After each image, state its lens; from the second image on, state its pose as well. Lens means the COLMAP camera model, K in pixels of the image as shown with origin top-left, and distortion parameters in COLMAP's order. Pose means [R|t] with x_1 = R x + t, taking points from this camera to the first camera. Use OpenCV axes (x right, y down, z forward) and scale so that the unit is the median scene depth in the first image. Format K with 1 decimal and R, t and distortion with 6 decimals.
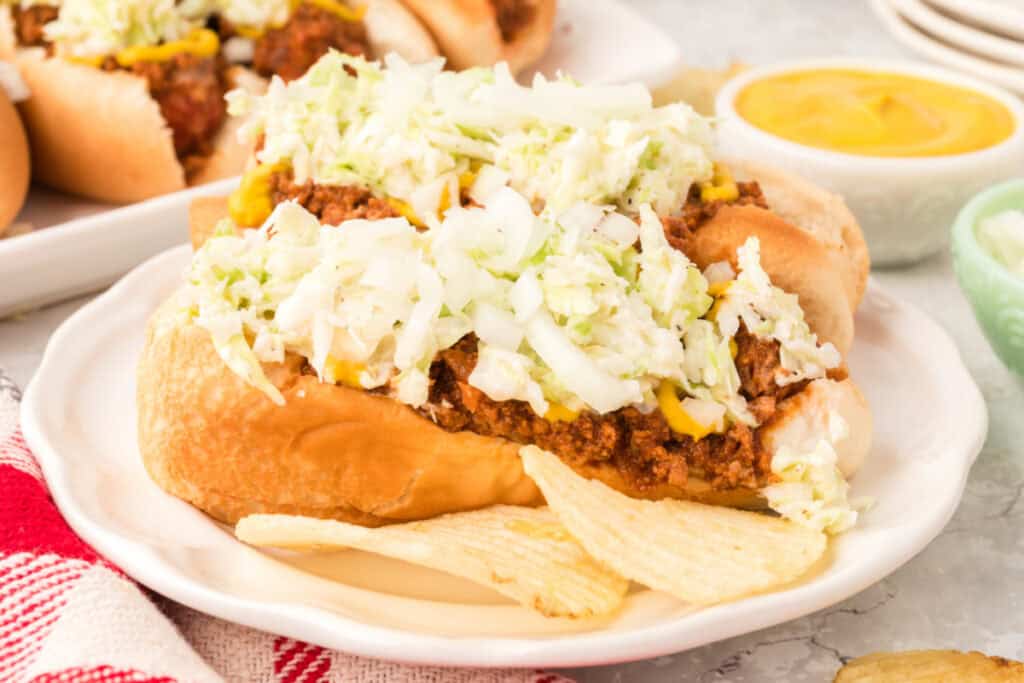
lens RADIAL K [[2076.6, 0, 497.0], [0, 2076.6, 370.6], [0, 0, 1]] dist [-0.014904, 0.000000]
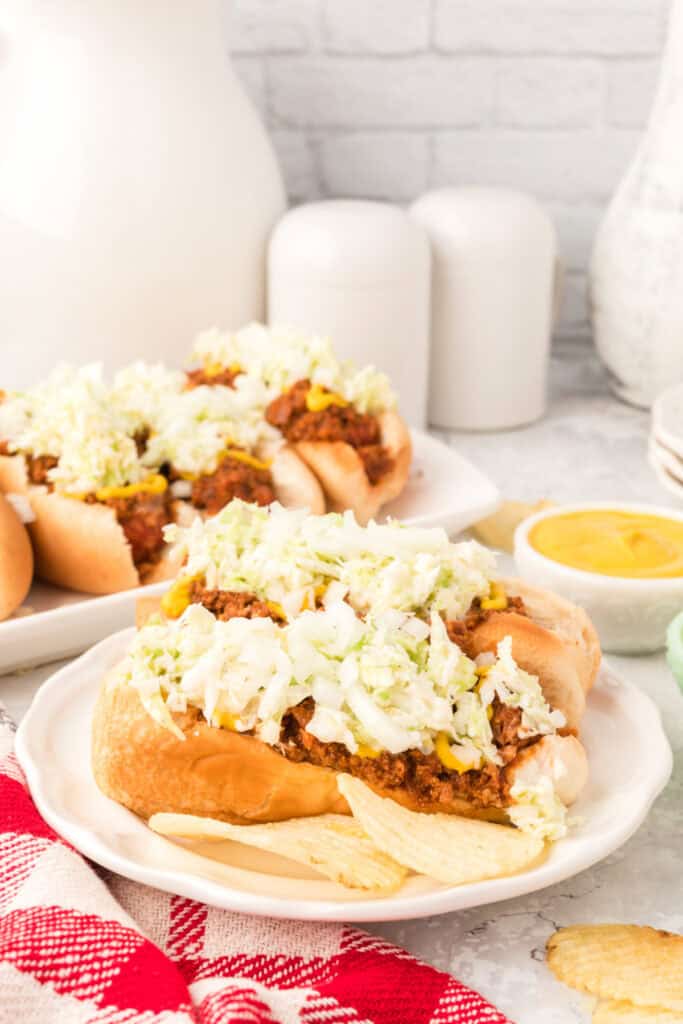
lens RADIAL K [[2076.6, 0, 343.3], [0, 2076.6, 512.1], [0, 0, 1]] dist [-0.014904, 0.000000]
pose [[0.995040, 0.022140, -0.096981, 0.150729], [-0.031021, 0.995364, -0.091045, -0.014605], [0.094515, 0.093602, 0.991113, -0.486134]]
